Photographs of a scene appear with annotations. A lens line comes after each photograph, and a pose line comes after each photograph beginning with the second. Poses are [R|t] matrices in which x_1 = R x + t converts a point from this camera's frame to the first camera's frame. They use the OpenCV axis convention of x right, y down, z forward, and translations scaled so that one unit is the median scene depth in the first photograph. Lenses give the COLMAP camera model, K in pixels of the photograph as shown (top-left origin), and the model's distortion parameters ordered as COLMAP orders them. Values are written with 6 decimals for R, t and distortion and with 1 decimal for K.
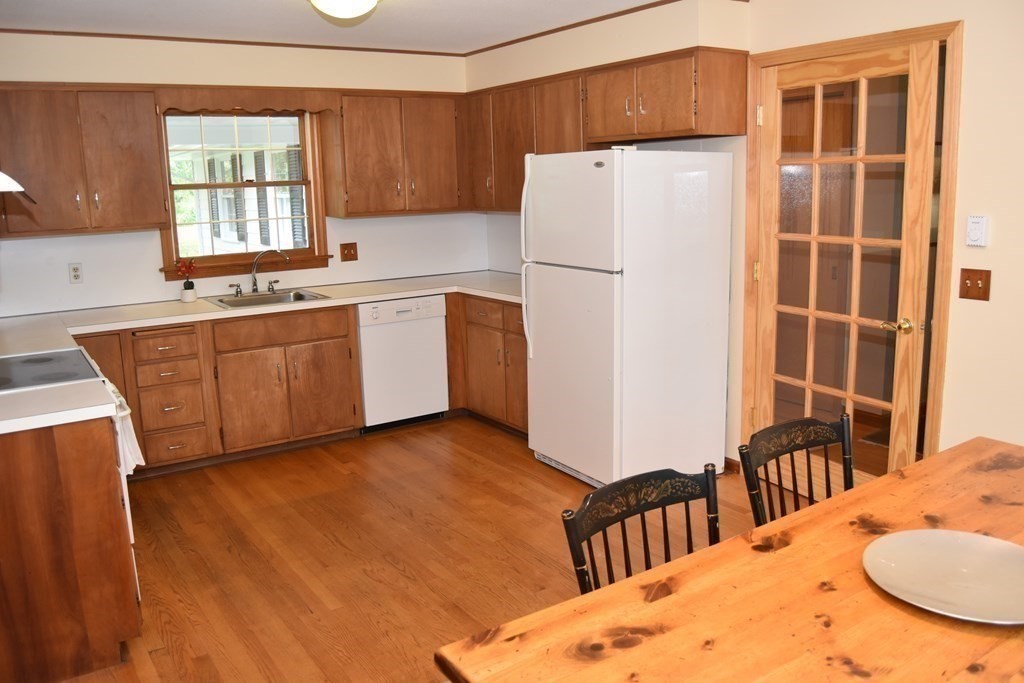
lens RADIAL K [[808.9, 0, 517.3], [0, 808.9, 340.0], [0, 0, 1]] dist [-0.075947, 0.001202]
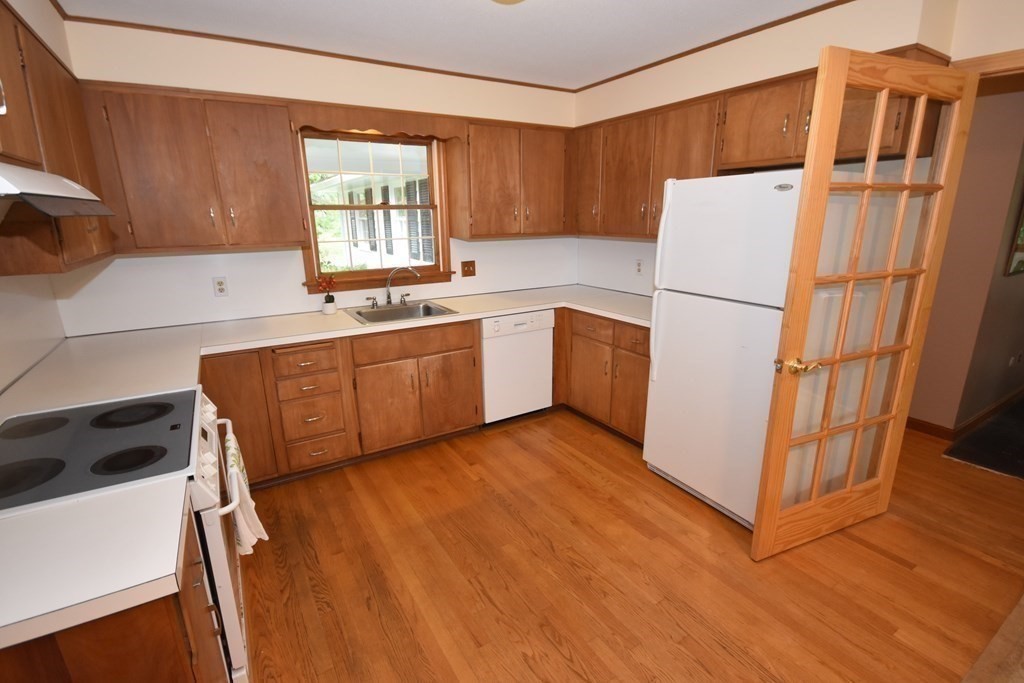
lens RADIAL K [[454.7, 0, 509.4], [0, 454.7, 343.8], [0, 0, 1]] dist [-0.001768, -0.006452]
pose [[0.999116, 0.024450, -0.034211, -0.147840], [-0.021556, 0.996356, 0.082529, -0.067297], [0.036104, -0.081718, 0.996001, 0.399079]]
